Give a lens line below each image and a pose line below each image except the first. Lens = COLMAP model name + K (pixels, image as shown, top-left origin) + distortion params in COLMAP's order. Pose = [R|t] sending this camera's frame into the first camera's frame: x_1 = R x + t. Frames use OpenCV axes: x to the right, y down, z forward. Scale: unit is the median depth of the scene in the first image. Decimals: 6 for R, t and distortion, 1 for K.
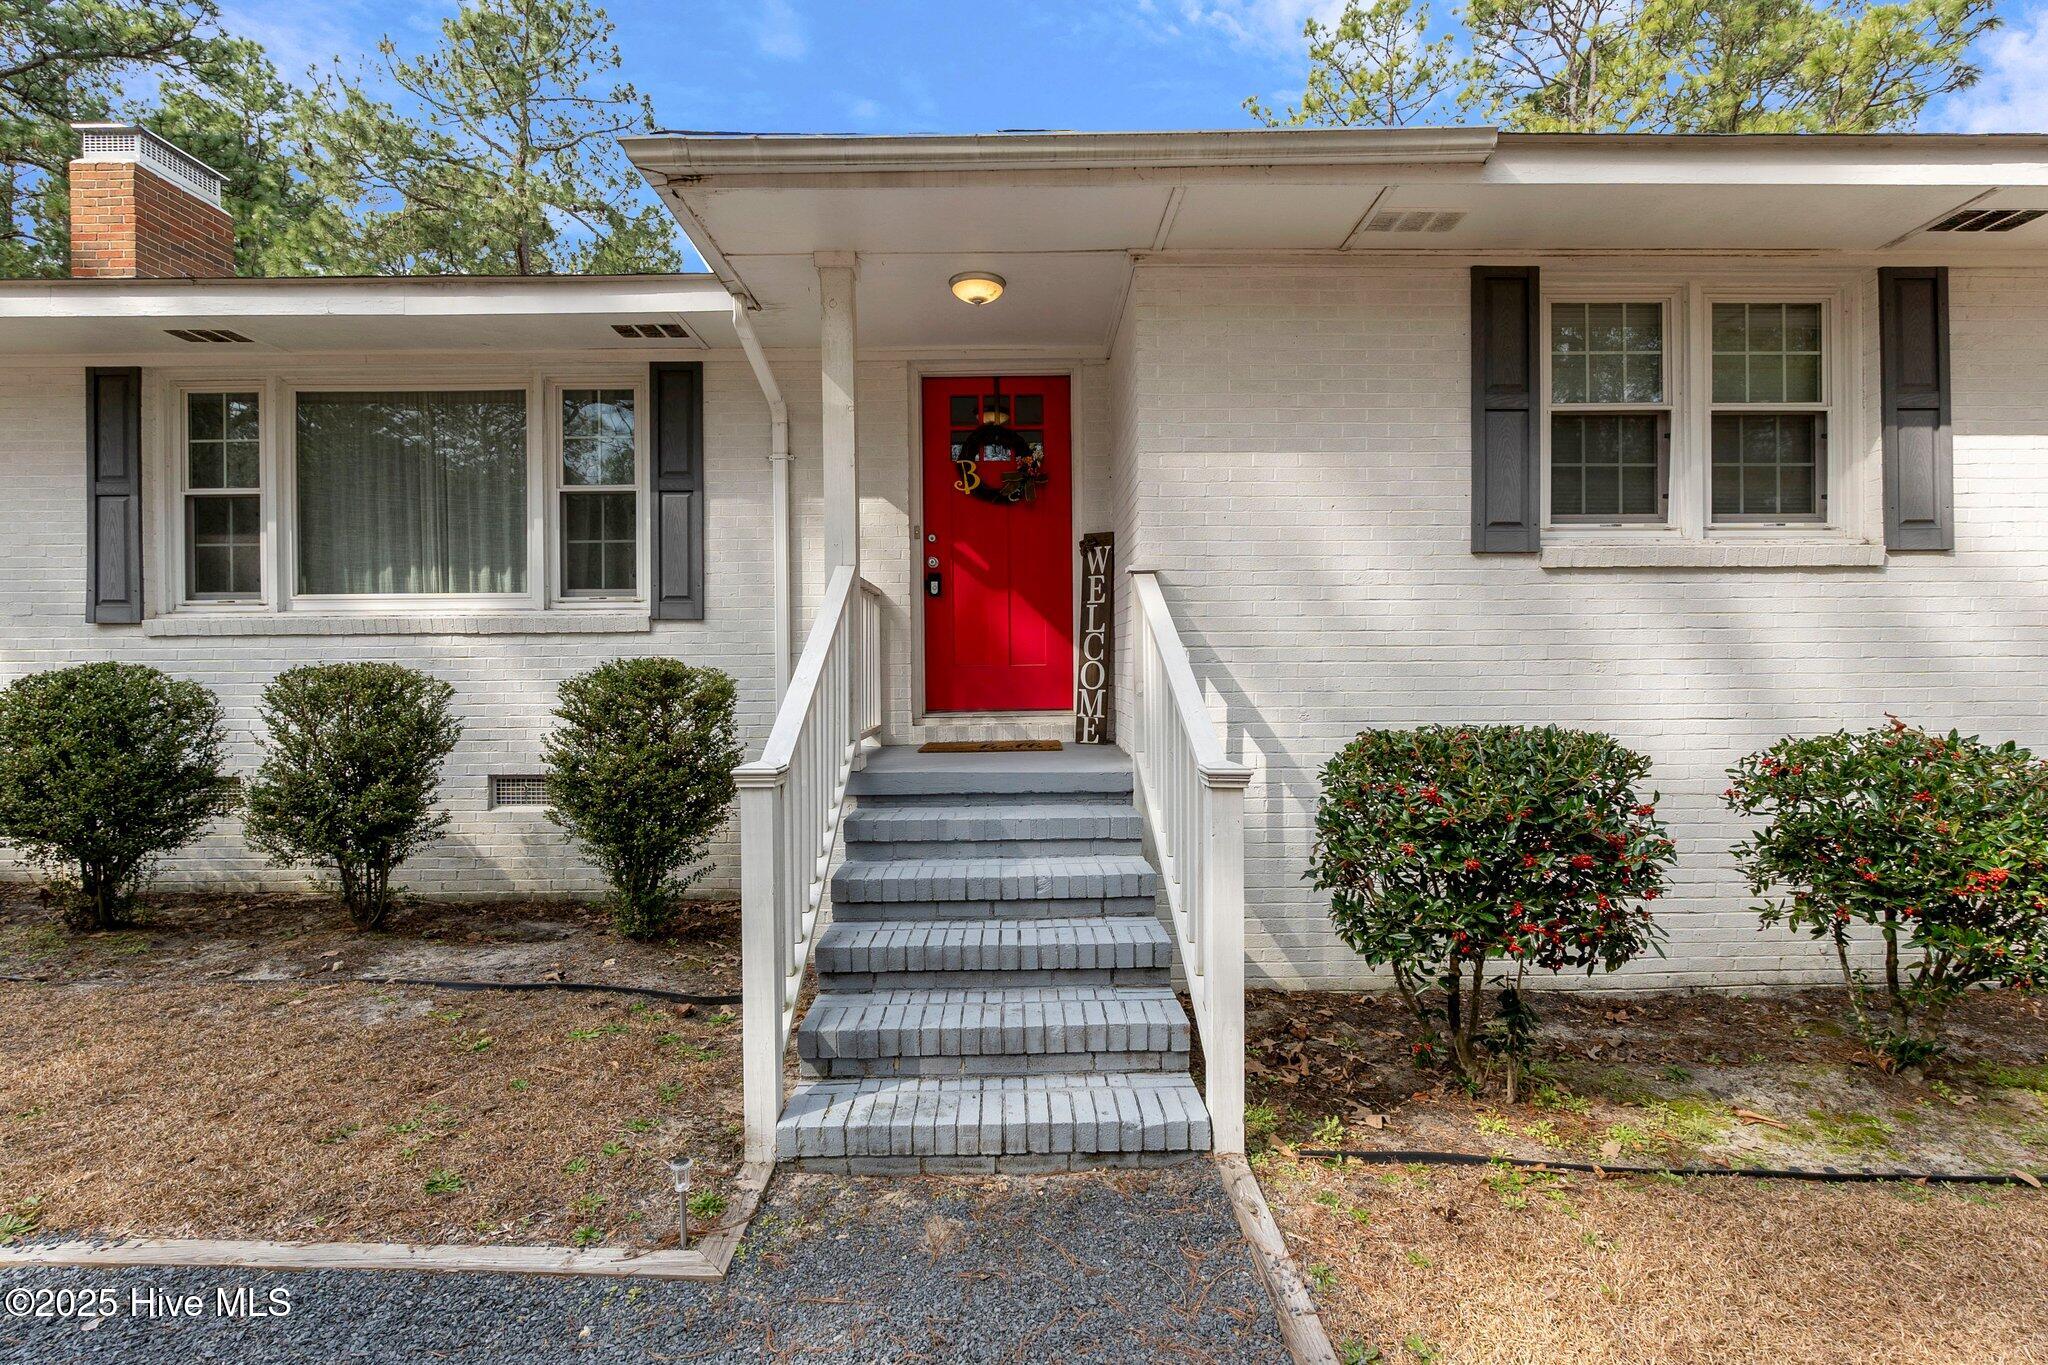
lens RADIAL K [[945.7, 0, 1026.0], [0, 945.7, 680.7], [0, 0, 1]] dist [0.002096, 0.000055]
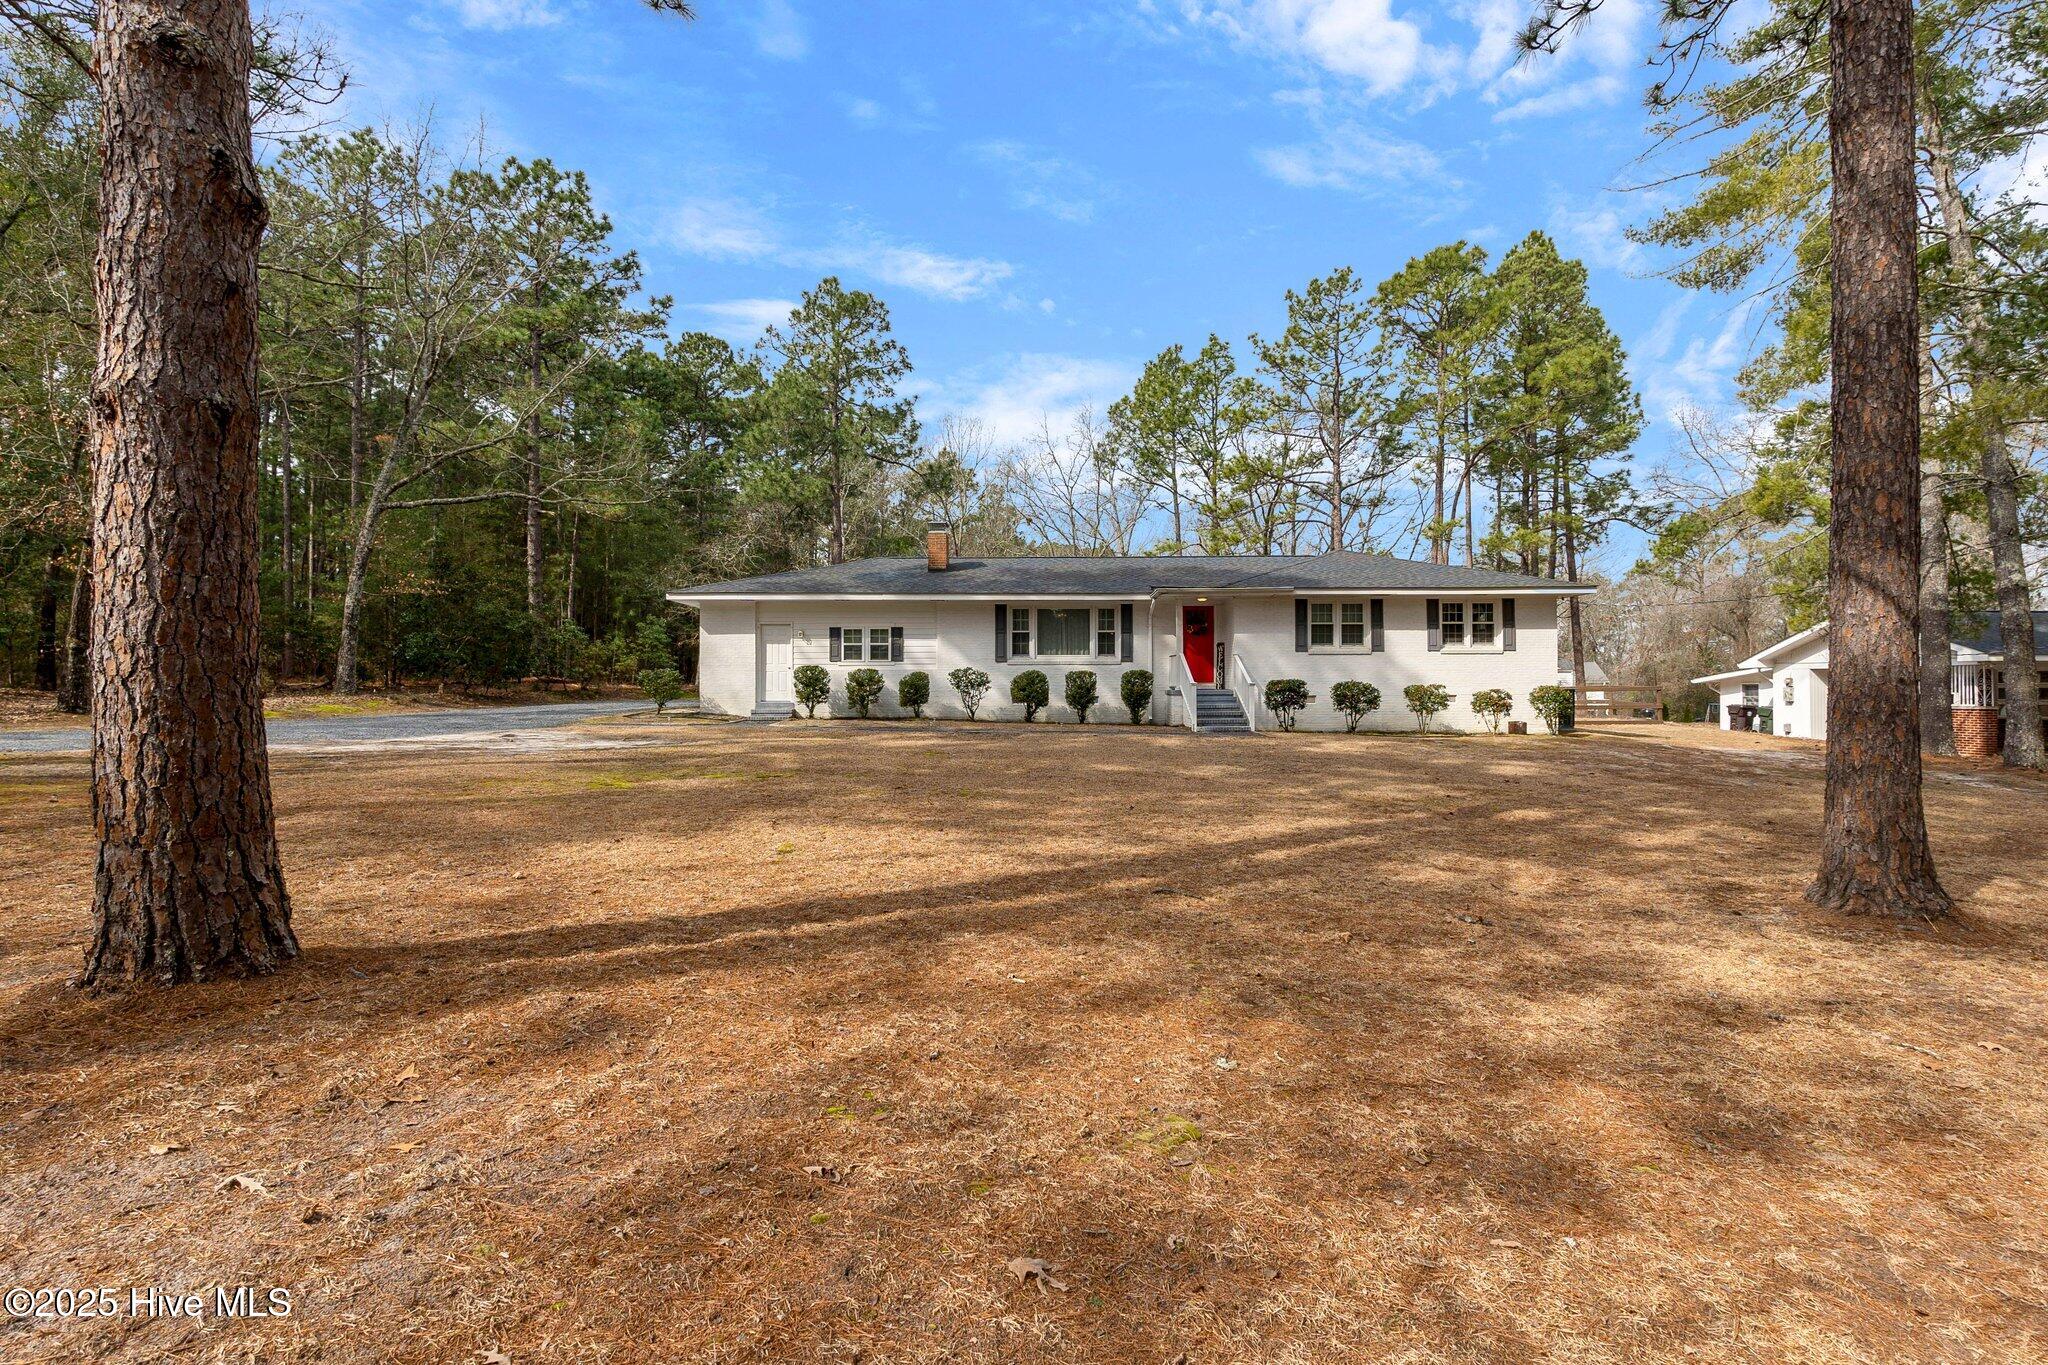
lens RADIAL K [[945.7, 0, 1023.0], [0, 945.7, 679.8], [0, 0, 1]] dist [0.002096, 0.000055]
pose [[0.999993, 0.000551, -0.003815, -1.053506], [-0.000555, 0.999999, -0.001262, 0.037329], [0.003814, 0.001264, 0.999992, -4.329566]]
